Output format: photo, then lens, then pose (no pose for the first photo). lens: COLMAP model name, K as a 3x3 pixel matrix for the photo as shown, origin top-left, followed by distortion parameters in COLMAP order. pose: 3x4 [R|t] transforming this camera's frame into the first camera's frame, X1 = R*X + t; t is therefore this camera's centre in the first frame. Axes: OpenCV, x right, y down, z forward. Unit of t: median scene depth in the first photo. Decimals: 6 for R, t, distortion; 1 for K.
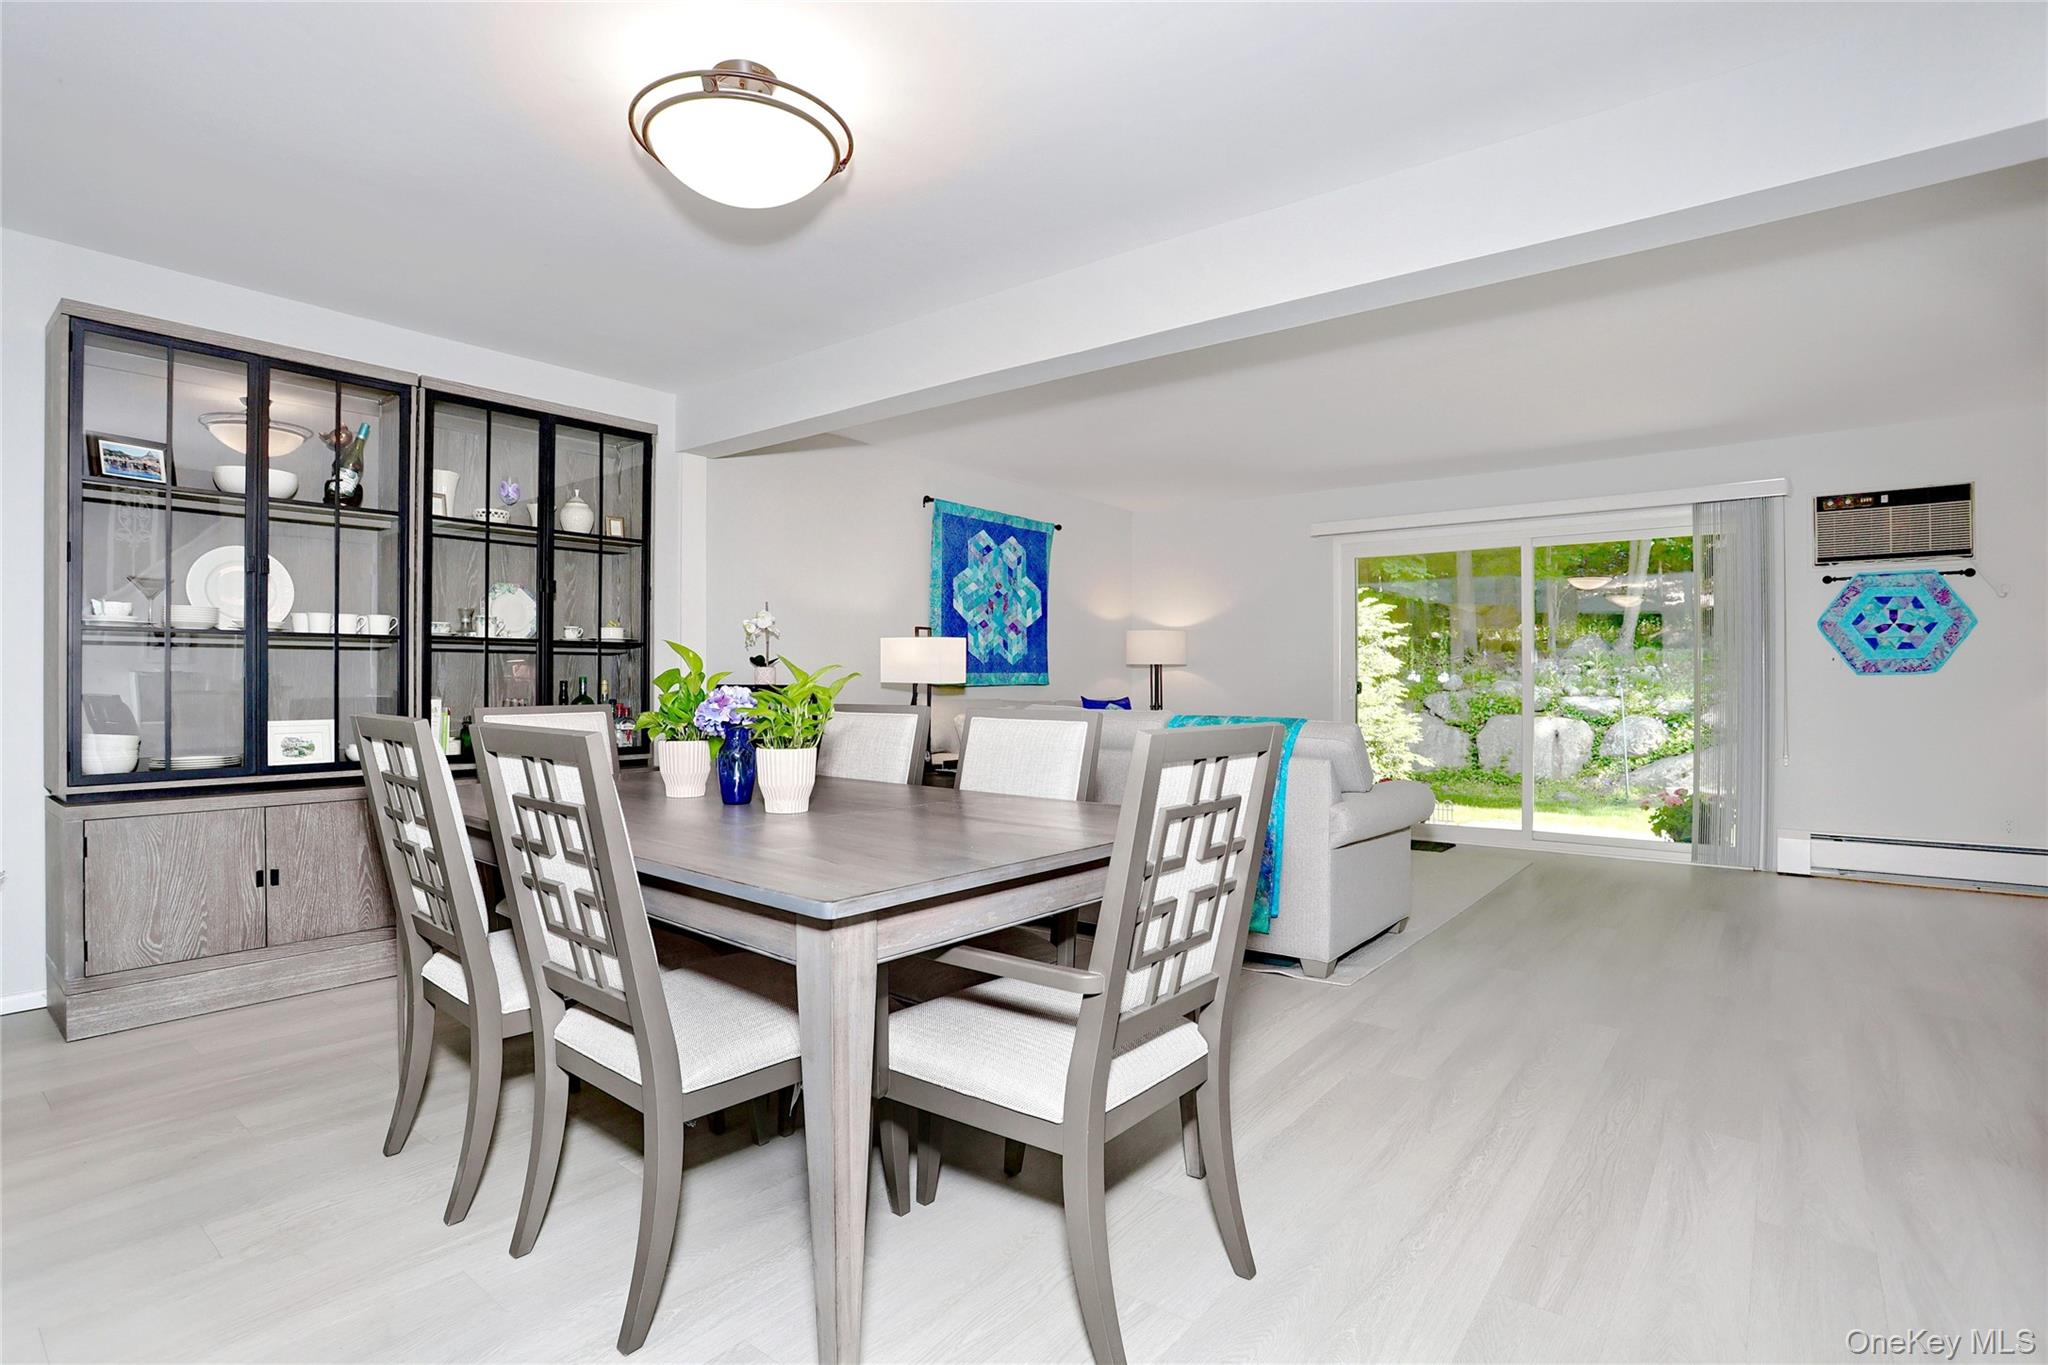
lens RADIAL K [[999.8, 0, 1016.5], [0, 999.8, 681.0], [0, 0, 1]] dist [-0.065217, 0.023974]
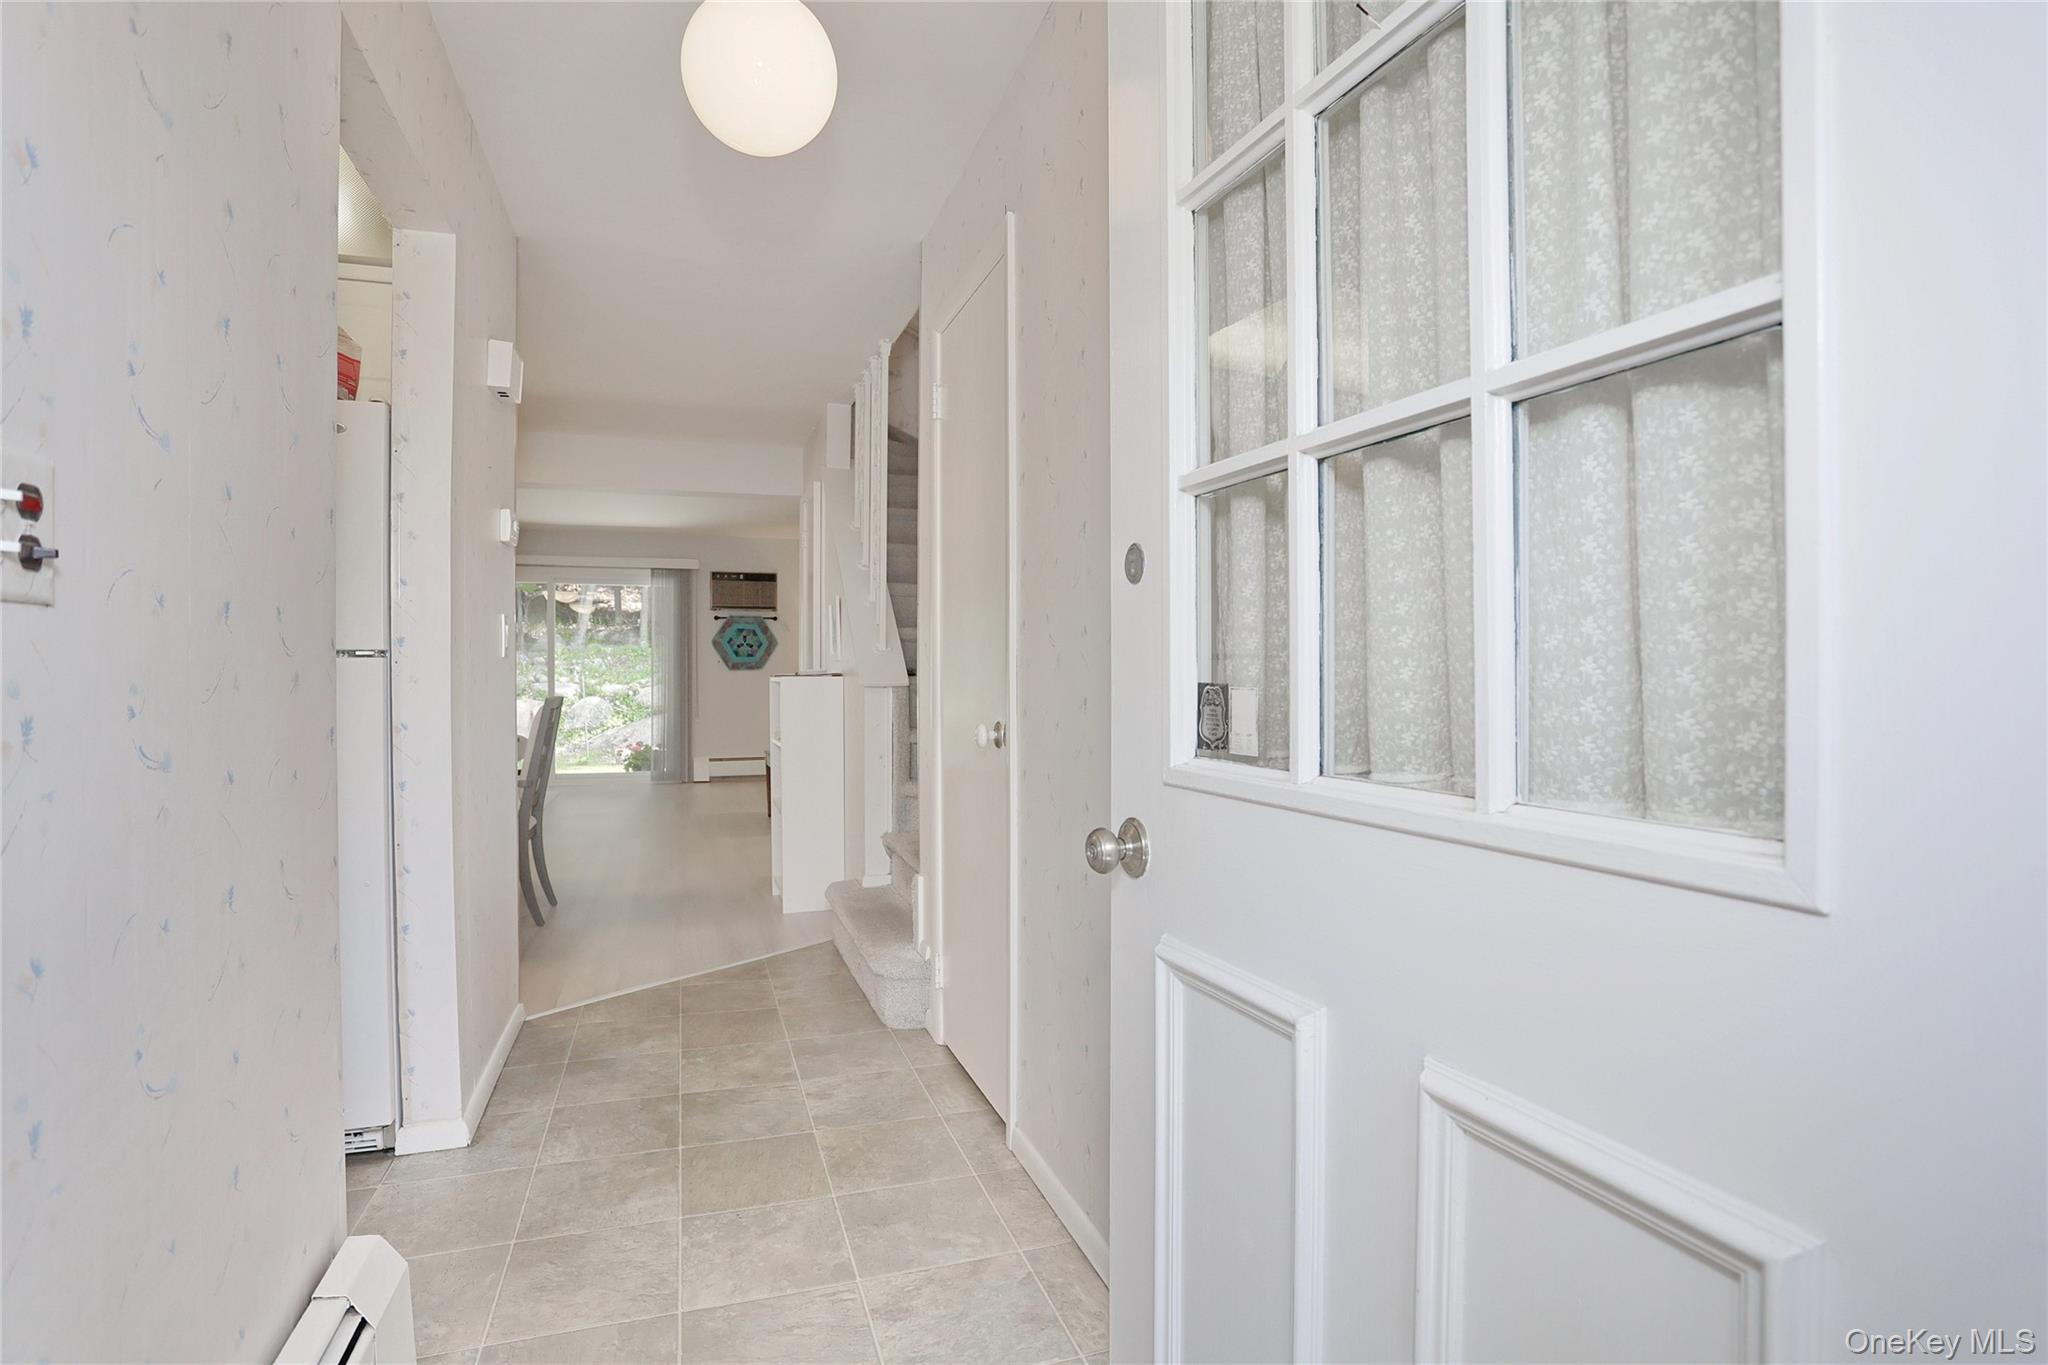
lens RADIAL K [[999.8, 0, 1006.3], [0, 999.8, 685.6], [0, 0, 1]] dist [-0.065217, 0.023974]
pose [[0.547412, -0.014403, 0.836739, -0.345764], [-0.001650, 0.999831, 0.018290, -0.009529], [-0.836862, -0.011393, 0.547296, -0.389244]]
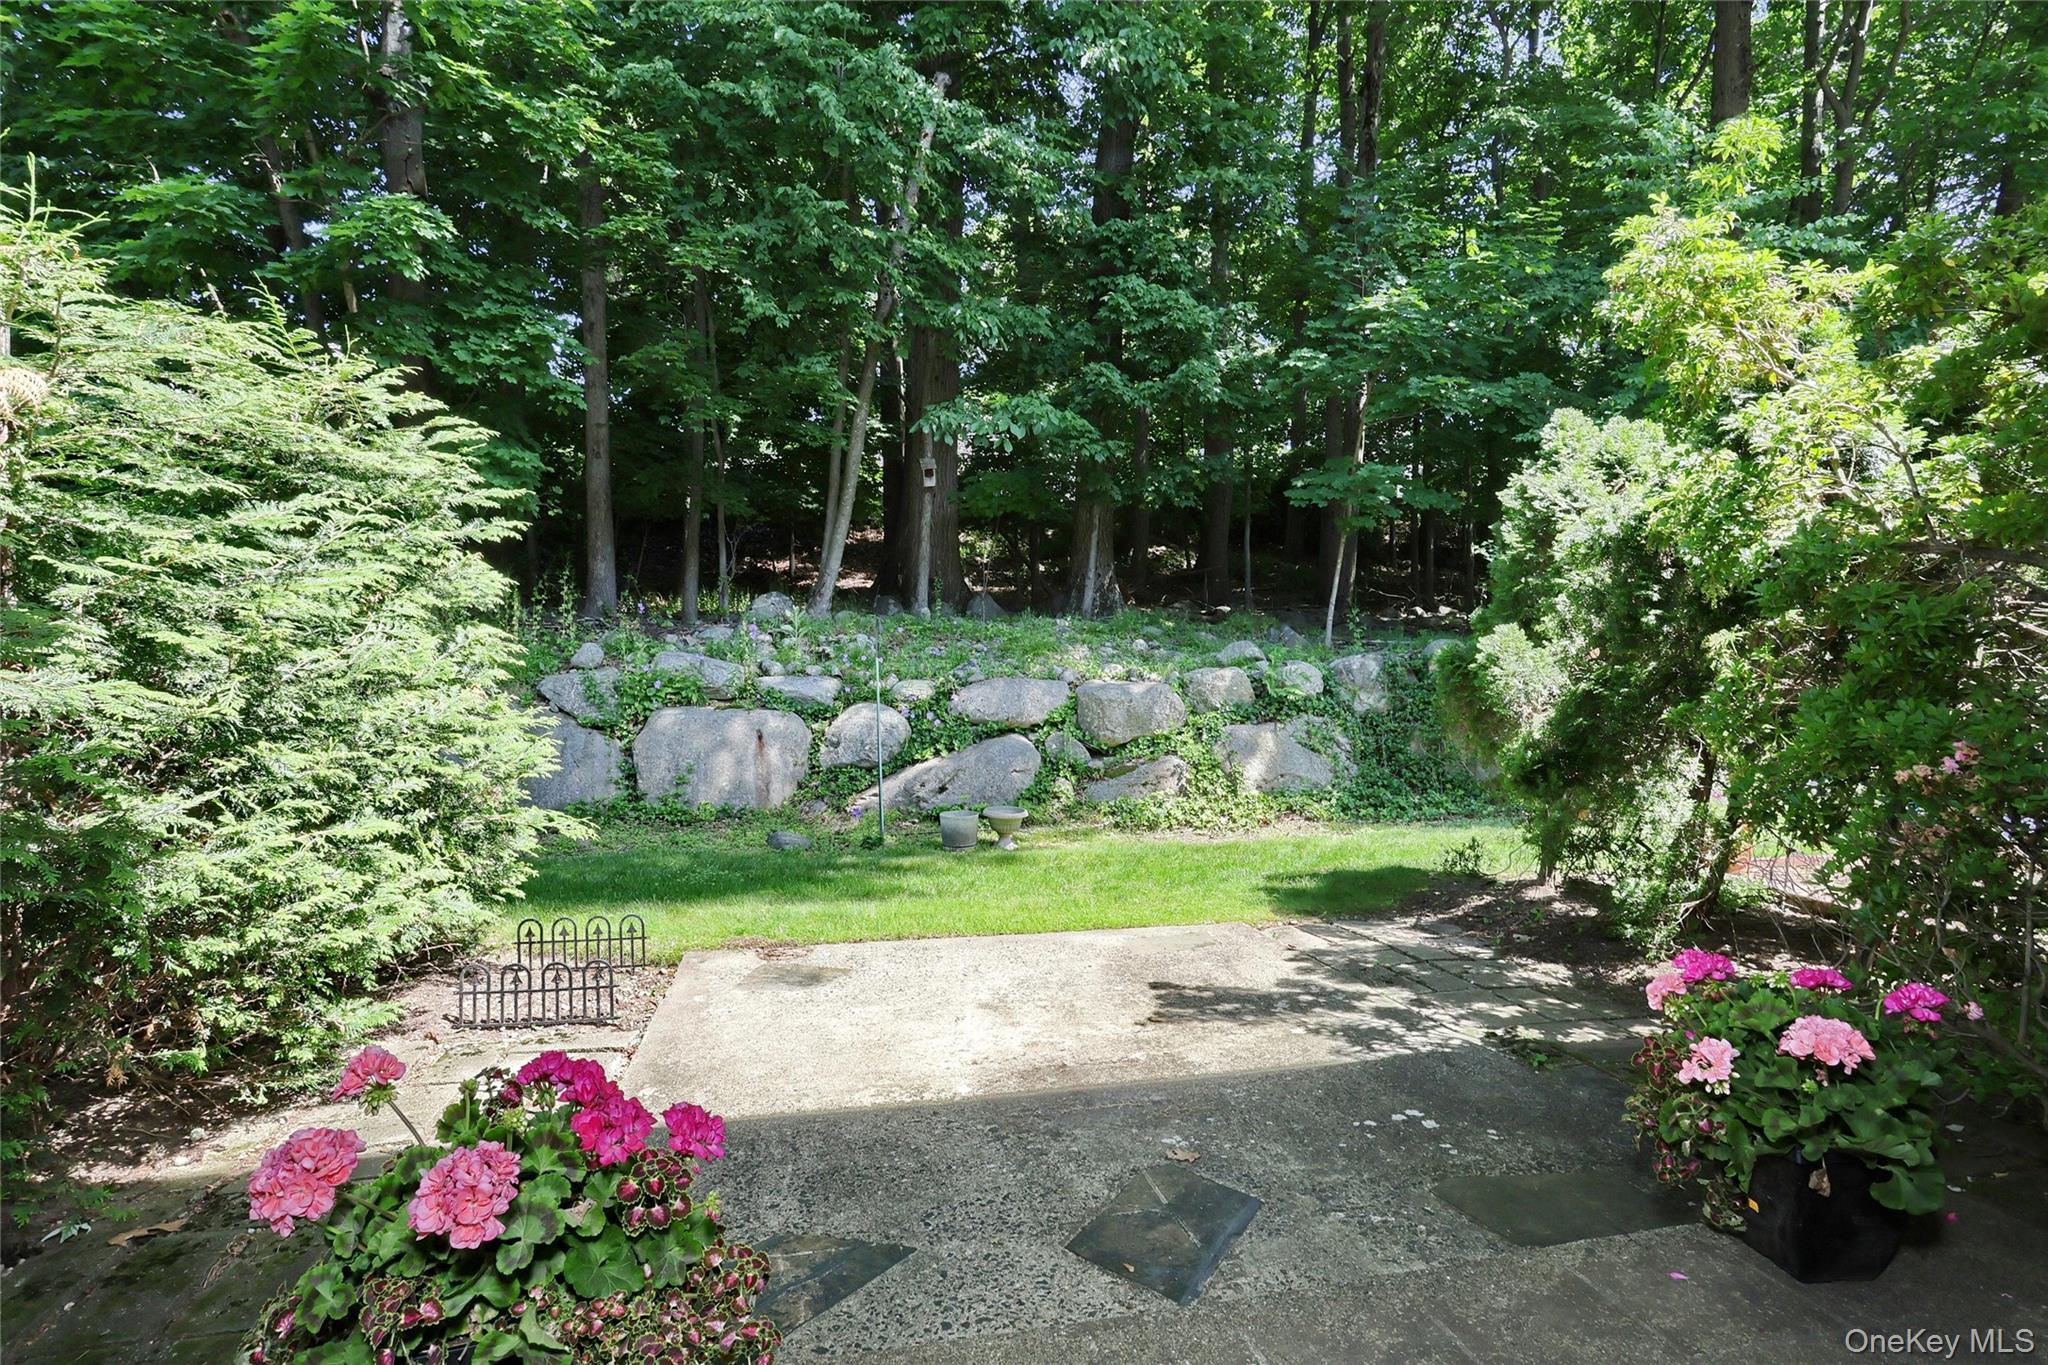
lens RADIAL K [[999.8, 0, 1012.0], [0, 999.8, 674.7], [0, 0, 1]] dist [-0.065217, 0.023974]
pose [[0.649548, -0.002592, 0.760316, 0.363940], [0.005330, 0.999985, -0.001145, 0.035574], [-0.760302, 0.004796, 0.649552, 0.981050]]
